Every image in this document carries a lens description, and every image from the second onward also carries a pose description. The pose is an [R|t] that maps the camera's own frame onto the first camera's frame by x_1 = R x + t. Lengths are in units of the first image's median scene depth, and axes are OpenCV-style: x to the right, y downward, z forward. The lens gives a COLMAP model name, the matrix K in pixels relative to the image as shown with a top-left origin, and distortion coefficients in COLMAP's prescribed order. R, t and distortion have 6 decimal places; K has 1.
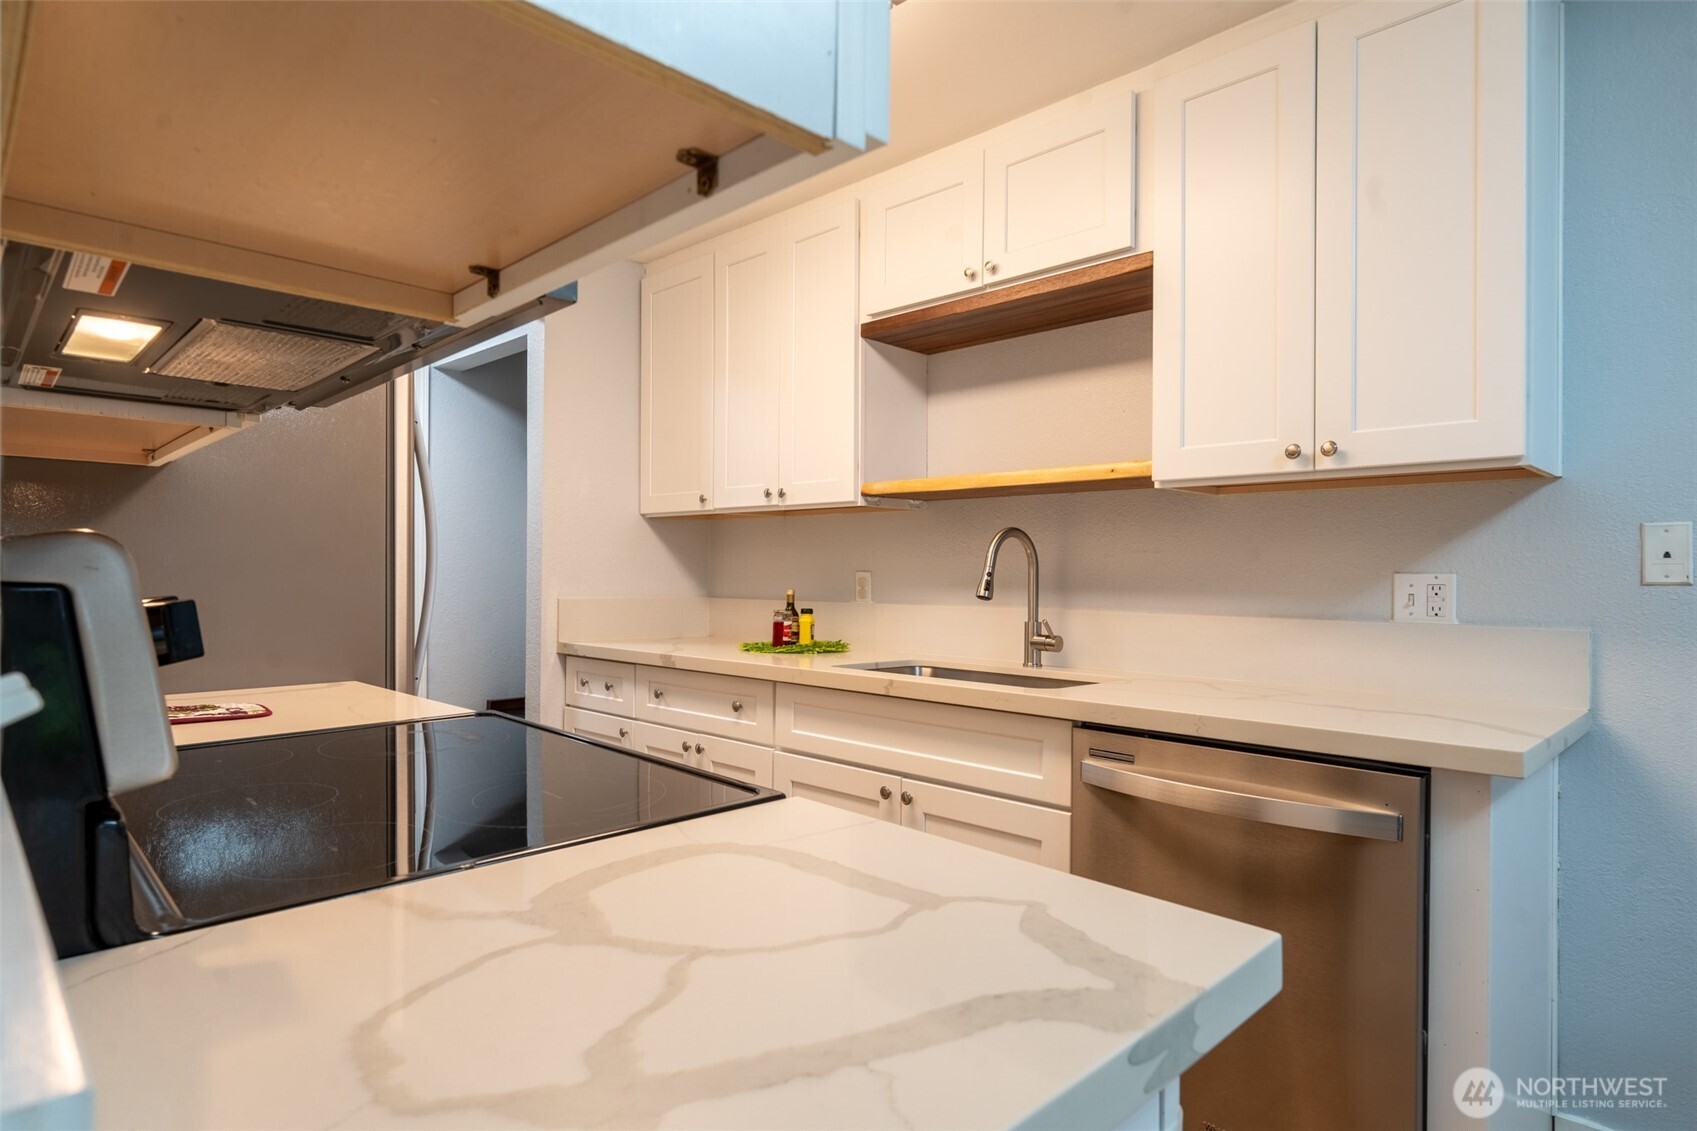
lens RADIAL K [[930.7, 0, 848.5], [0, 930.7, 565.5], [0, 0, 1]] dist [0.003194, 0.000606]
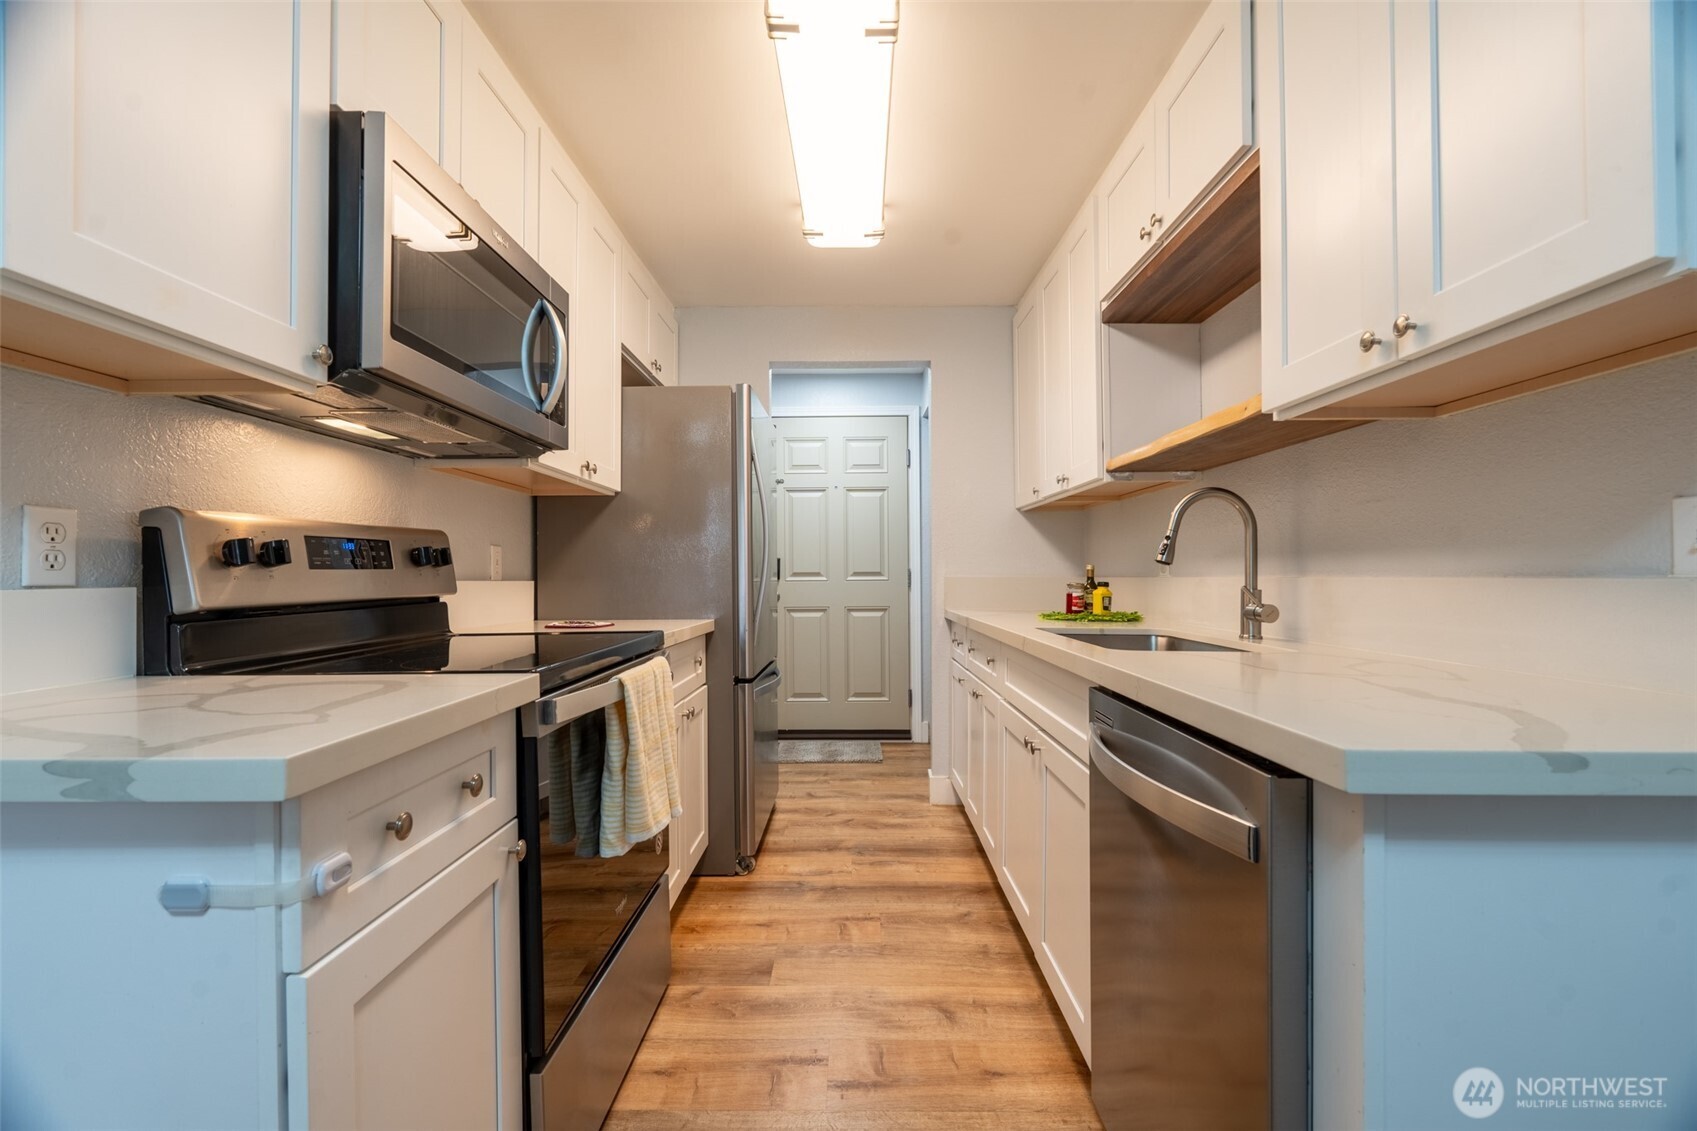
lens RADIAL K [[734.2, 0, 848.5], [0, 734.2, 565.5], [0, 0, 1]] dist [0.000095, -0.000193]
pose [[0.710232, -0.018398, -0.703727, 0.423625], [0.013886, 0.999830, -0.012125, 0.040244], [0.703830, -0.001160, 0.710367, 0.215137]]
